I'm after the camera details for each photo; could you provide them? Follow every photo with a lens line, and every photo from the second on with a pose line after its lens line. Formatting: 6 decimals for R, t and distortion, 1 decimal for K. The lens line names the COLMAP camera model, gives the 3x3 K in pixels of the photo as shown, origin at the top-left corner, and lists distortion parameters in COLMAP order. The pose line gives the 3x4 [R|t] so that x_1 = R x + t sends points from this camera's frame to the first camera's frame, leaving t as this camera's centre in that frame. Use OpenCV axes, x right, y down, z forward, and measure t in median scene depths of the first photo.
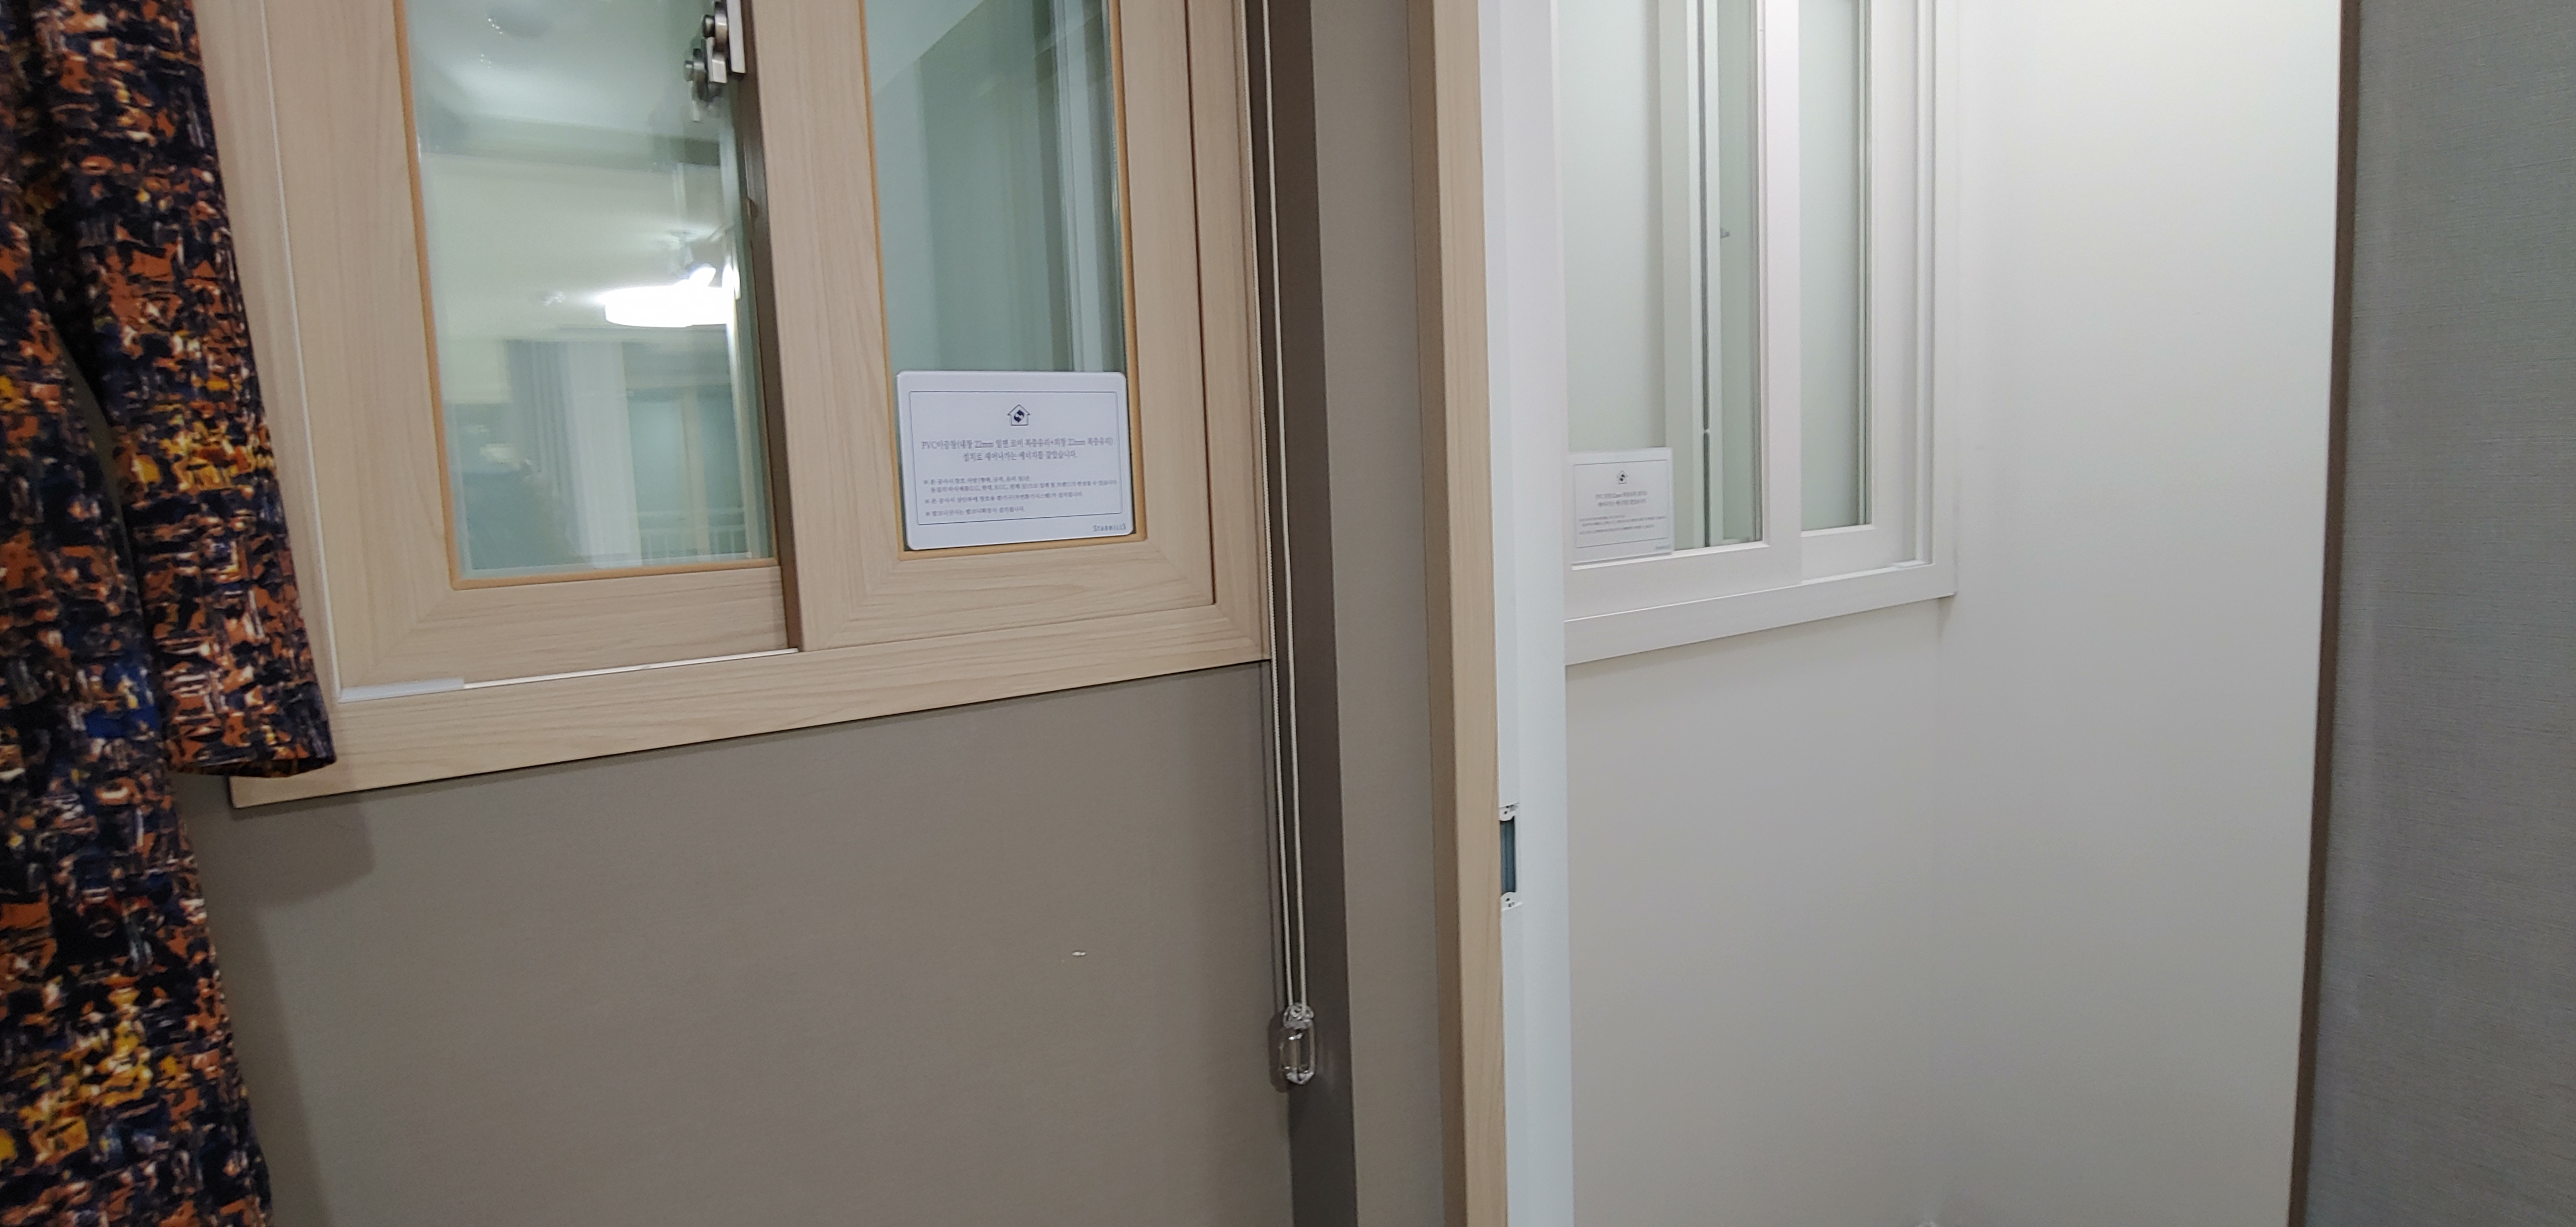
lens RADIAL K [[1234.1, 0, 1290.6], [0, 1234.1, 589.4], [0, 0, 1]] dist [-0.014318, -0.002577]
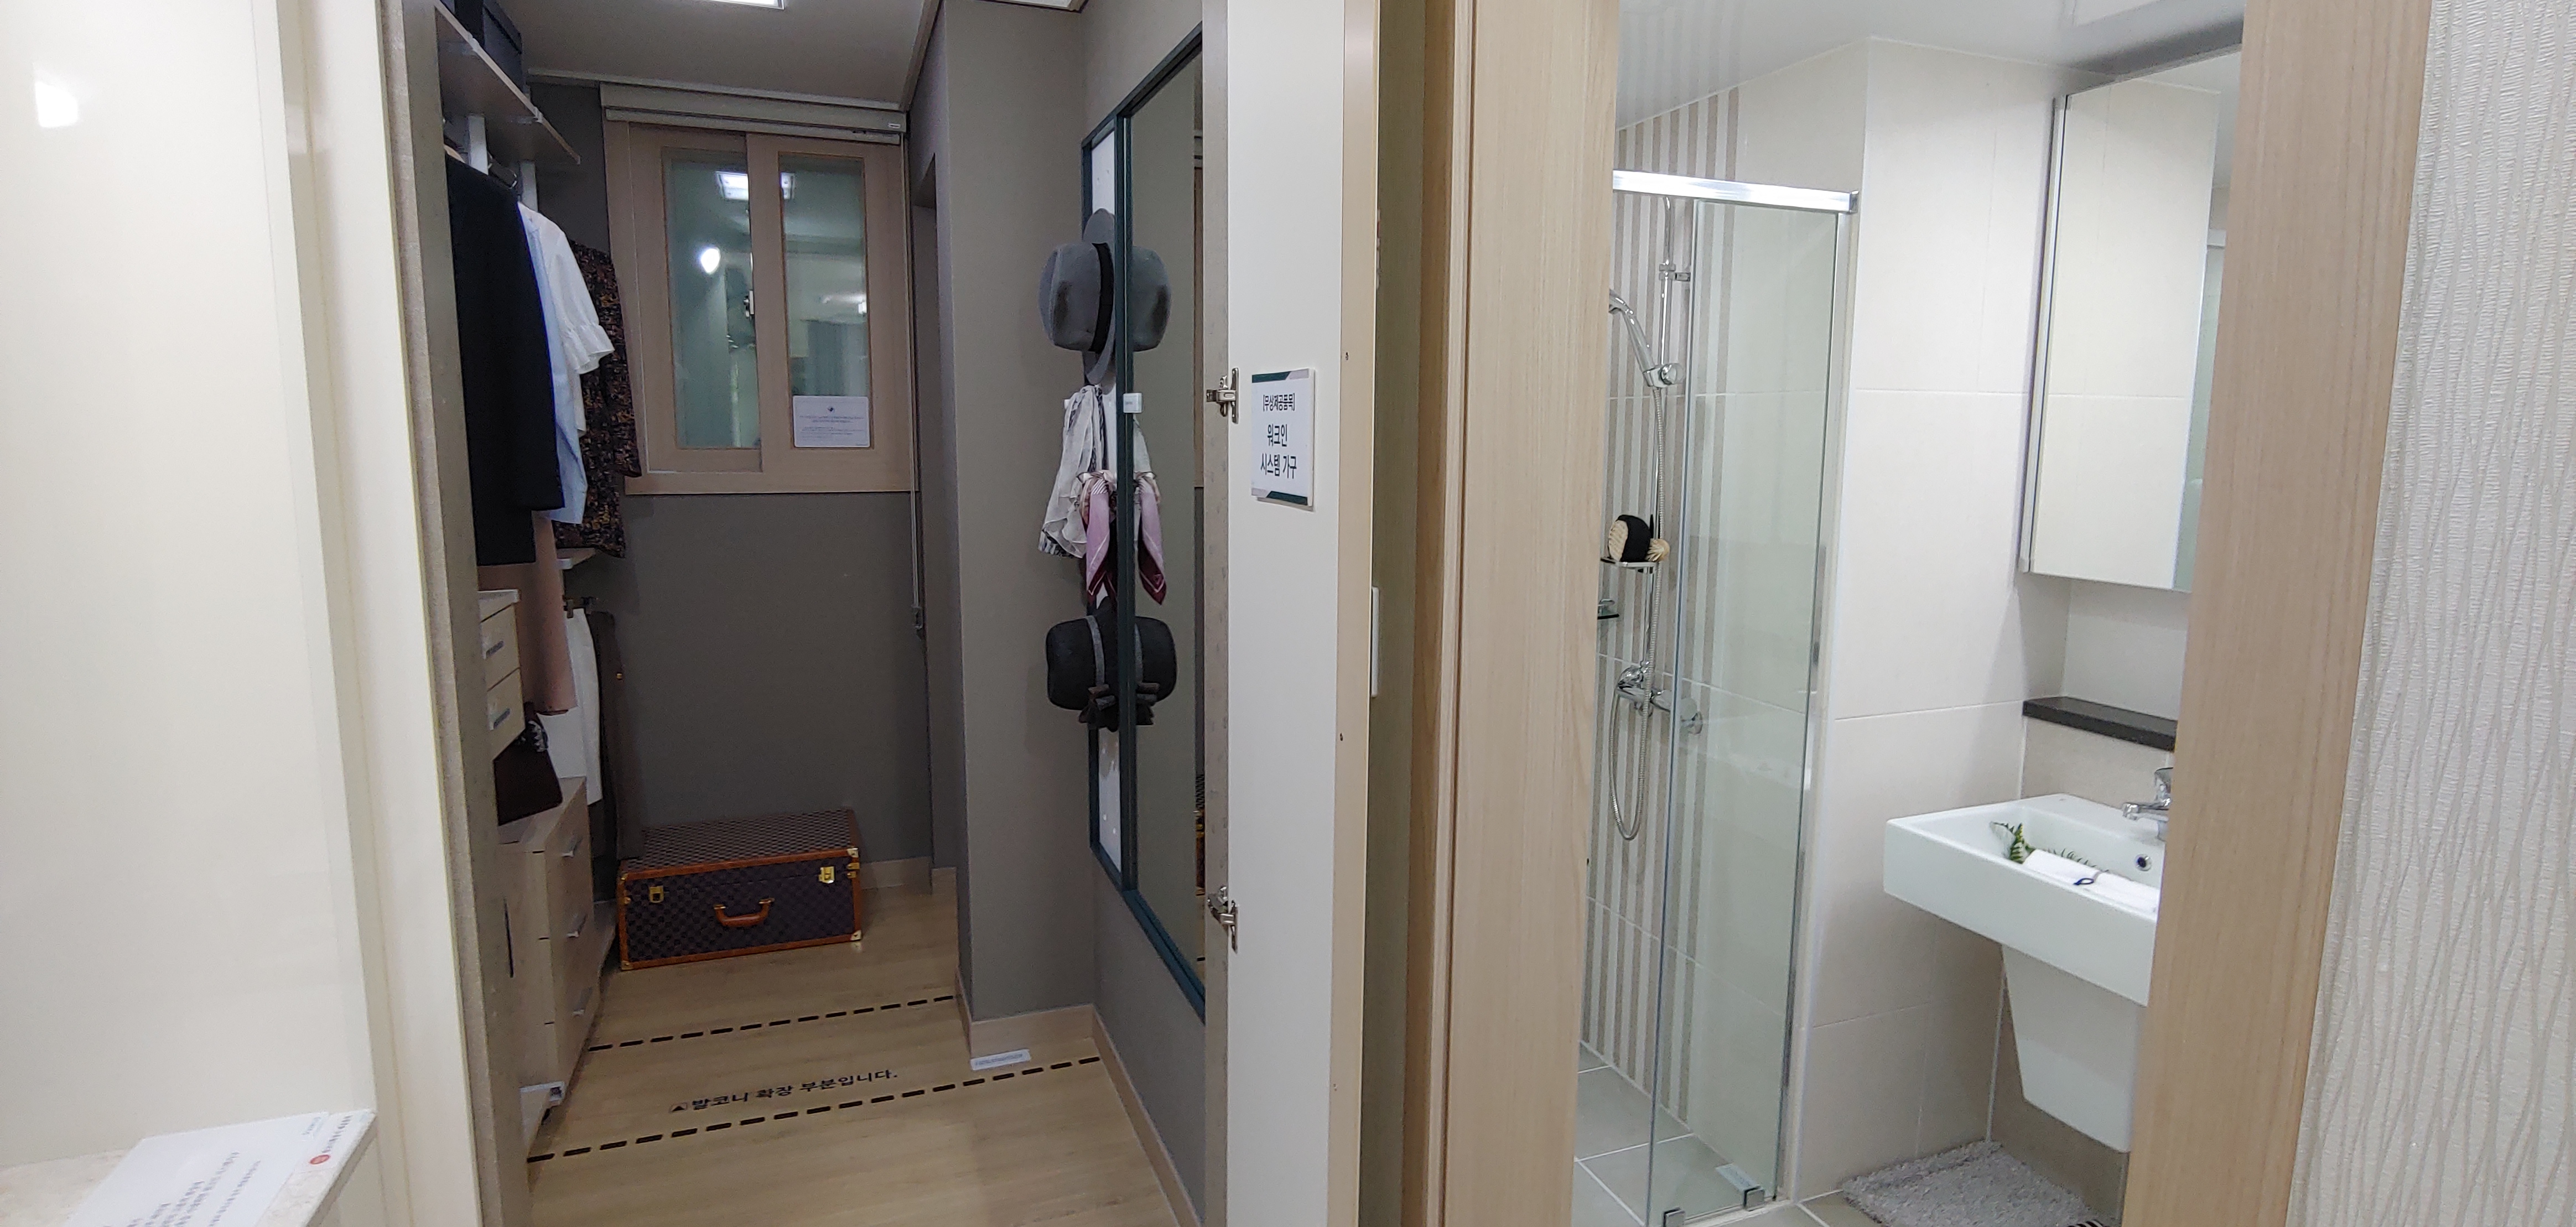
lens RADIAL K [[1195.9, 0, 1268.2], [0, 1195.9, 582.0], [0, 0, 1]] dist [-0.012848, 0.000011]
pose [[0.971422, 0.076603, -0.224659, 3.065467], [-0.070014, 0.996854, 0.037162, 0.224052], [0.226799, -0.020371, 0.973729, -3.435612]]
